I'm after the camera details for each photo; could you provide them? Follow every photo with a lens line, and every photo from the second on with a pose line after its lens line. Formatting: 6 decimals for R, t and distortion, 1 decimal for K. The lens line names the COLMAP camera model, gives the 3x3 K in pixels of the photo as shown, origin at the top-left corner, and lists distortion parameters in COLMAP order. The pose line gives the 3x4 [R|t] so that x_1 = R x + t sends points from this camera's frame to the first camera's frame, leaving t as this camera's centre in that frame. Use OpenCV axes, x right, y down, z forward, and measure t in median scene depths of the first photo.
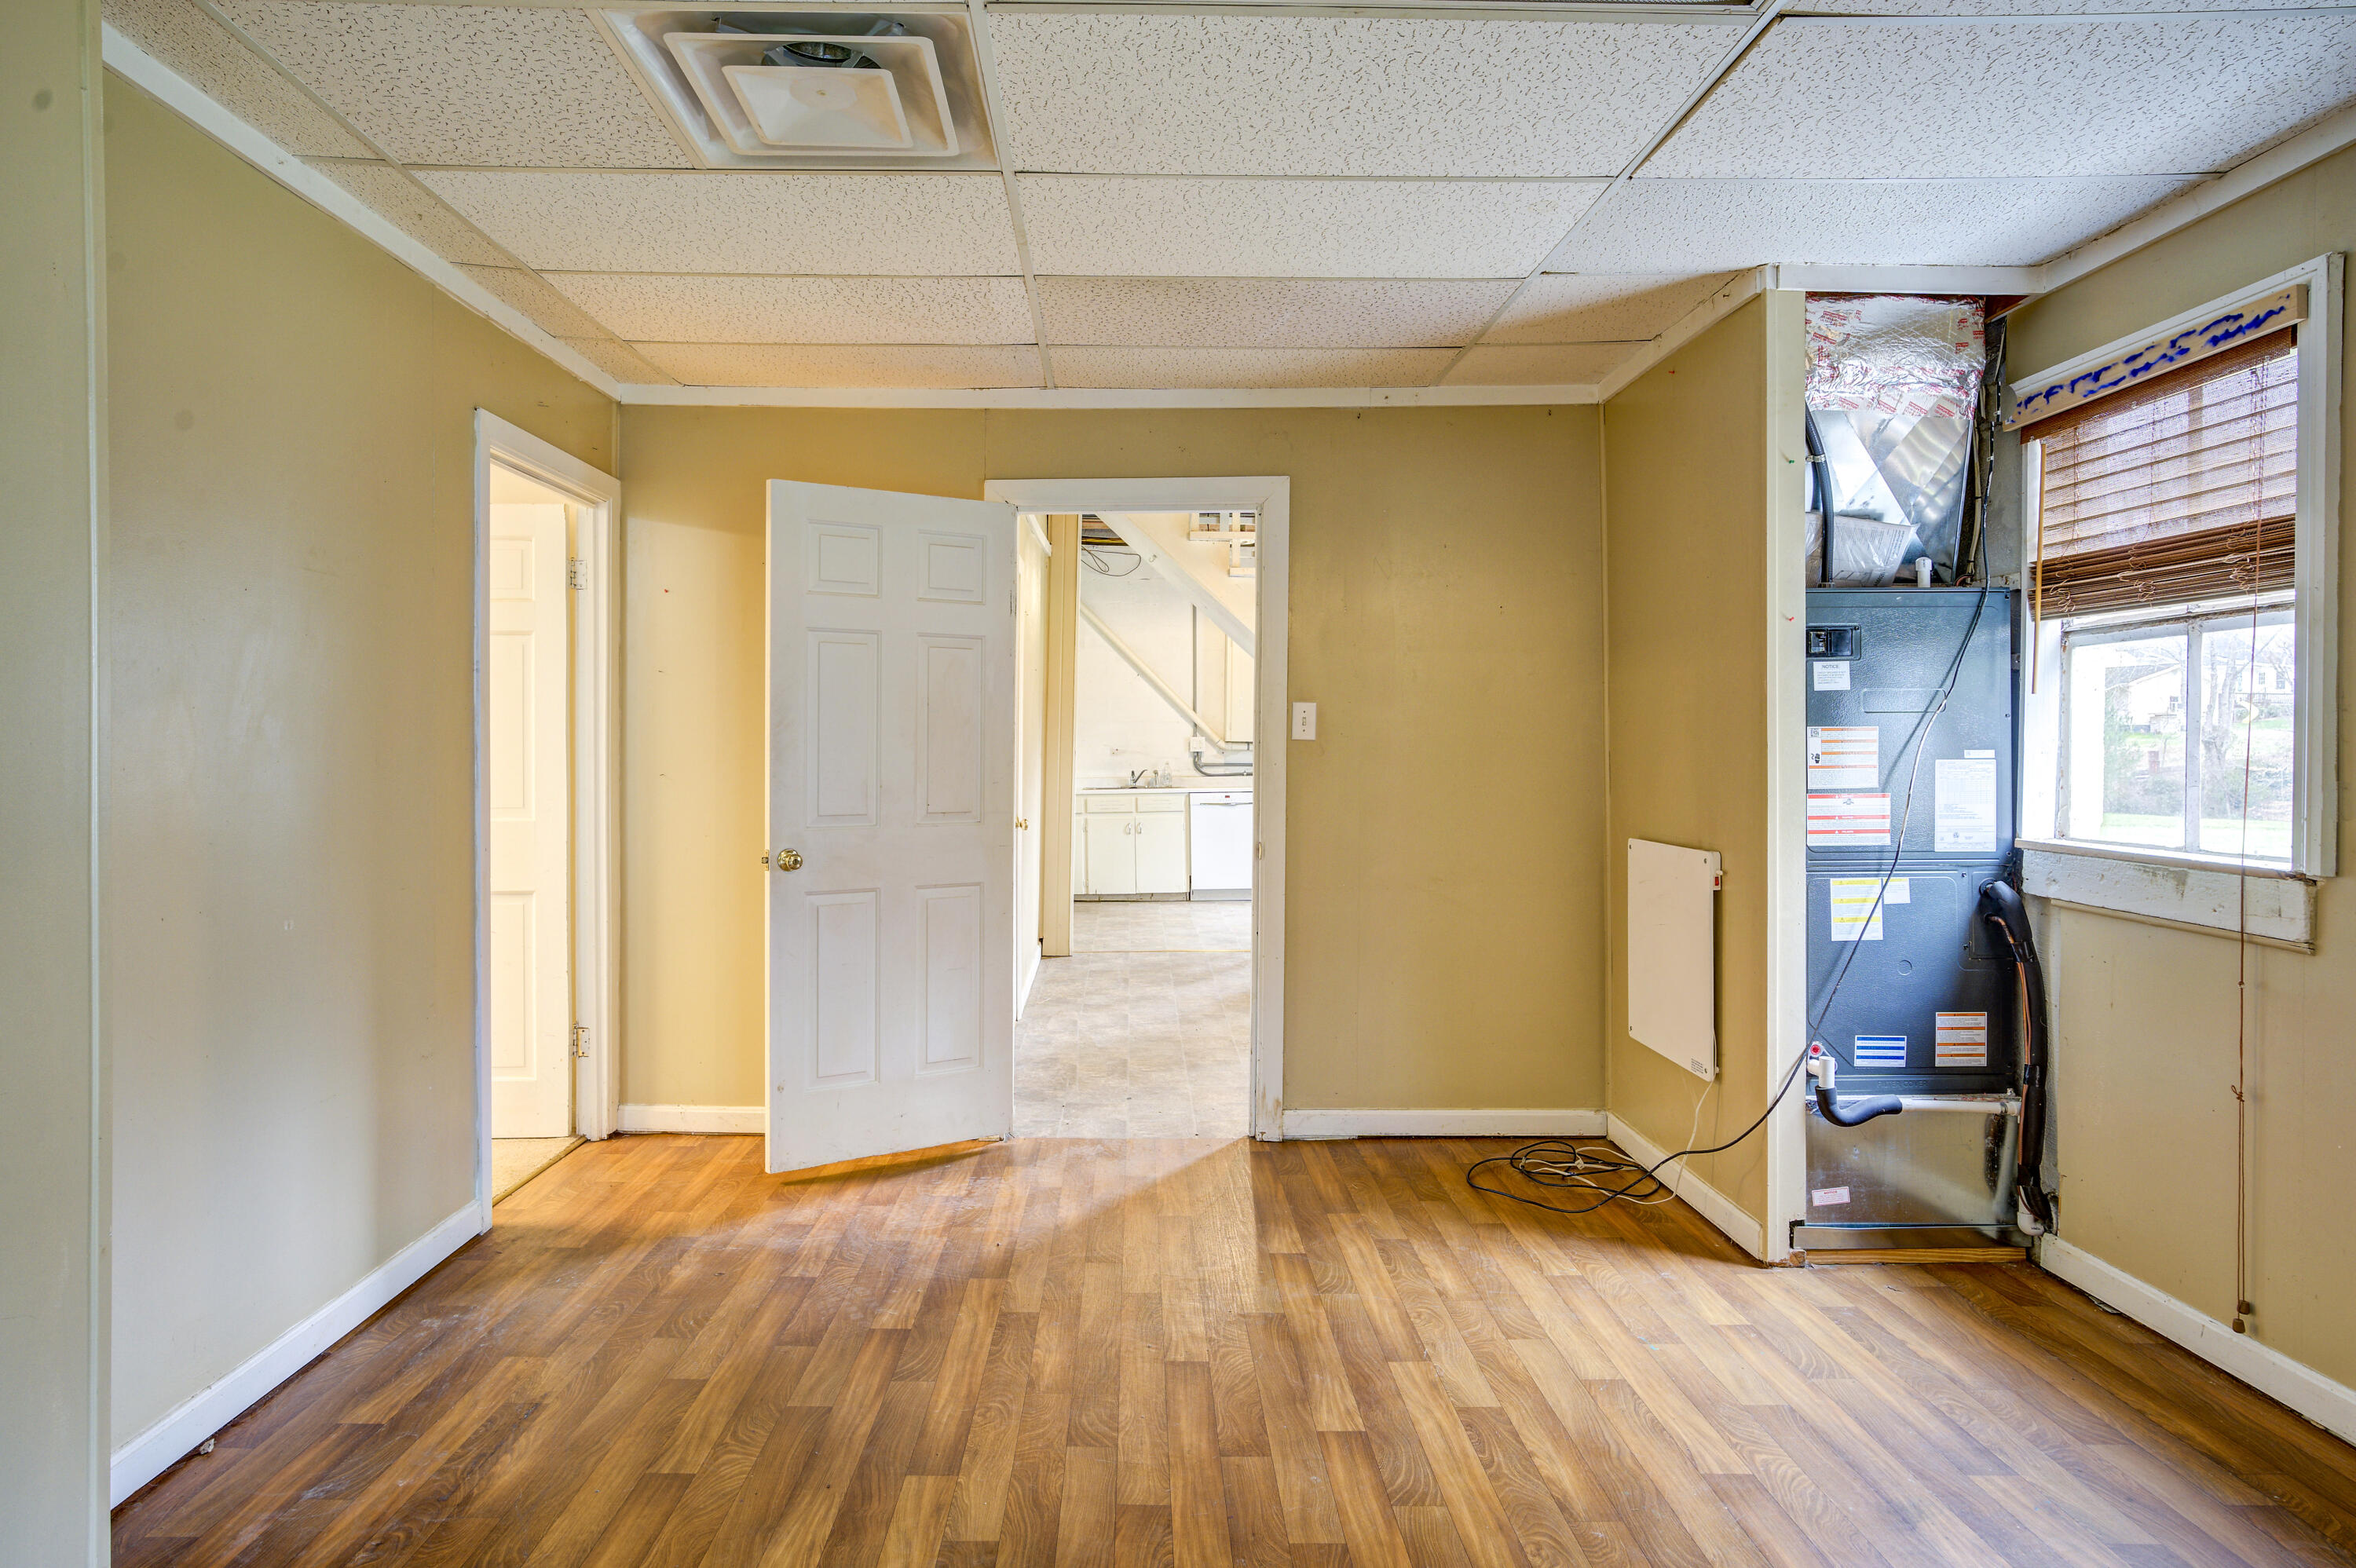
lens RADIAL K [[1376.2, 0, 1174.3], [0, 1376.2, 766.8], [0, 0, 1]] dist [-0.028057, 0.020709]
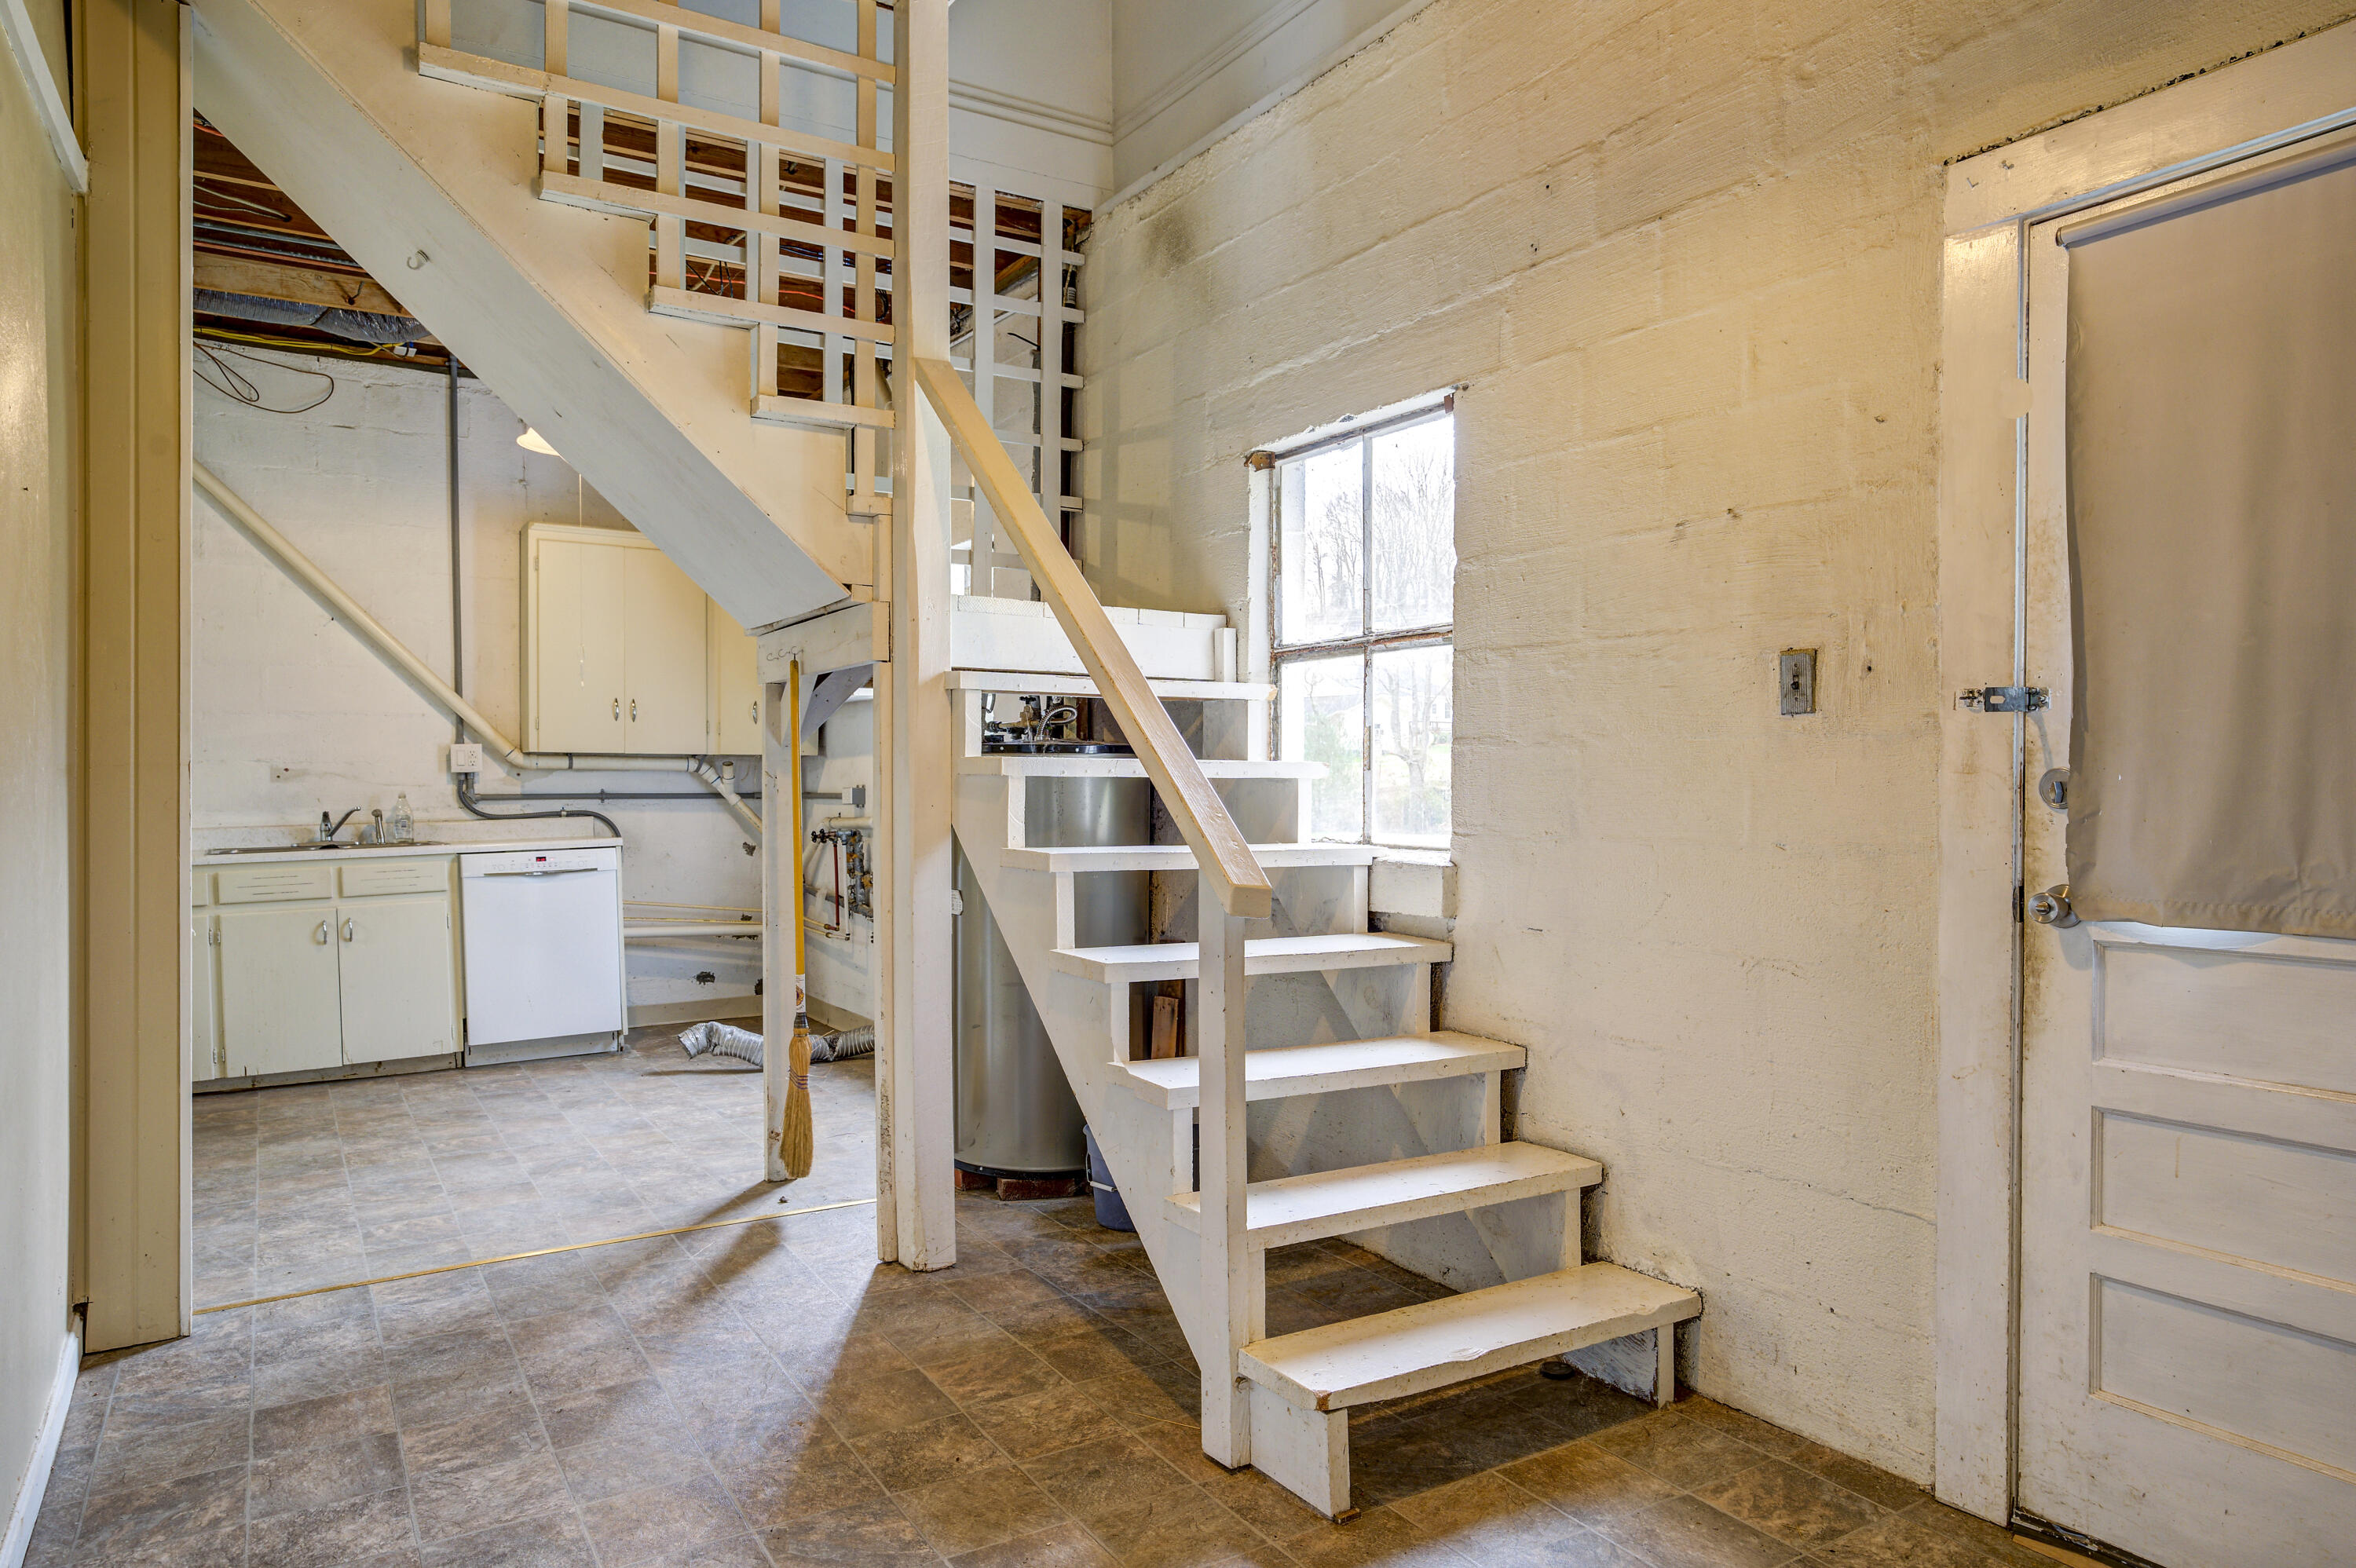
lens RADIAL K [[1510.6, 0, 1167.8], [0, 1510.6, 805.4], [0, 0, 1]] dist [-0.008190, 0.004539]
pose [[0.874426, -0.019088, 0.484784, -0.027918], [0.016954, 0.999818, 0.008787, 0.000967], [-0.484863, 0.000535, 0.874590, 0.380408]]
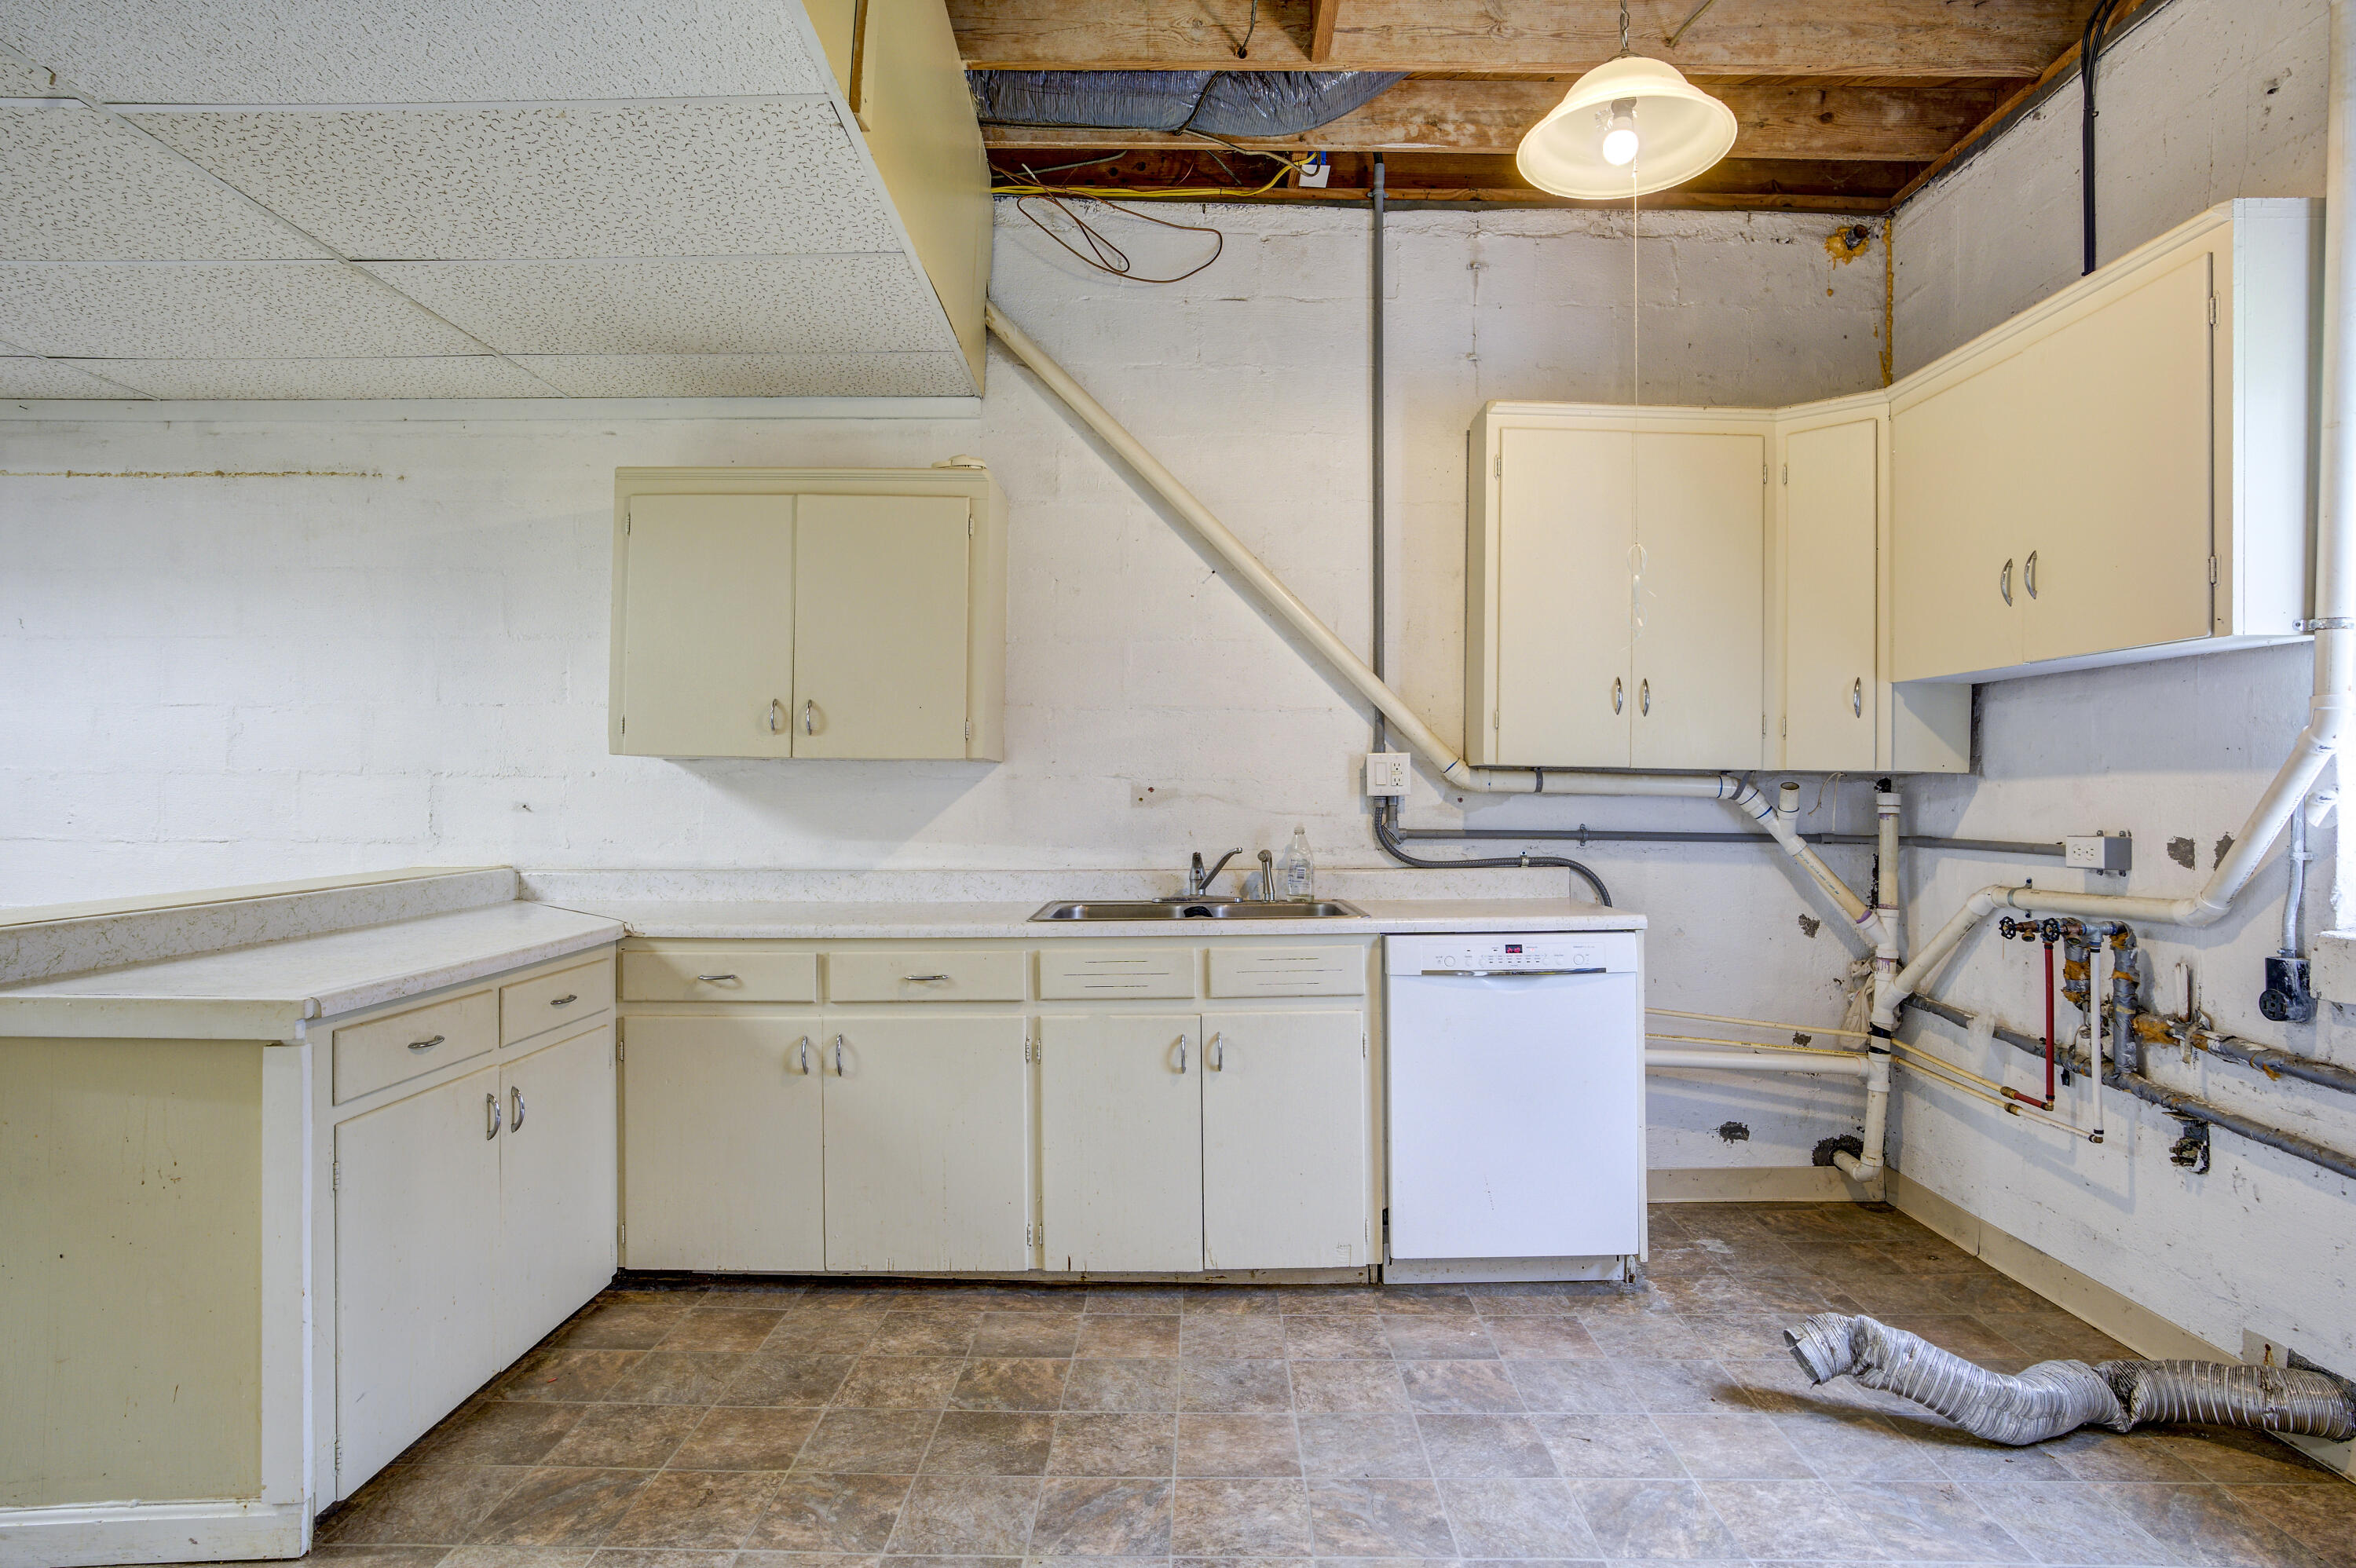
lens RADIAL K [[1215.8, 0, 1177.9], [0, 1215.8, 791.0], [0, 0, 1]] dist [-0.023291, 0.004242]
pose [[0.998307, 0.001849, -0.058140, -0.017467], [-0.002884, 0.999839, -0.017730, -0.006742], [0.058098, 0.017868, 0.998151, 0.705567]]
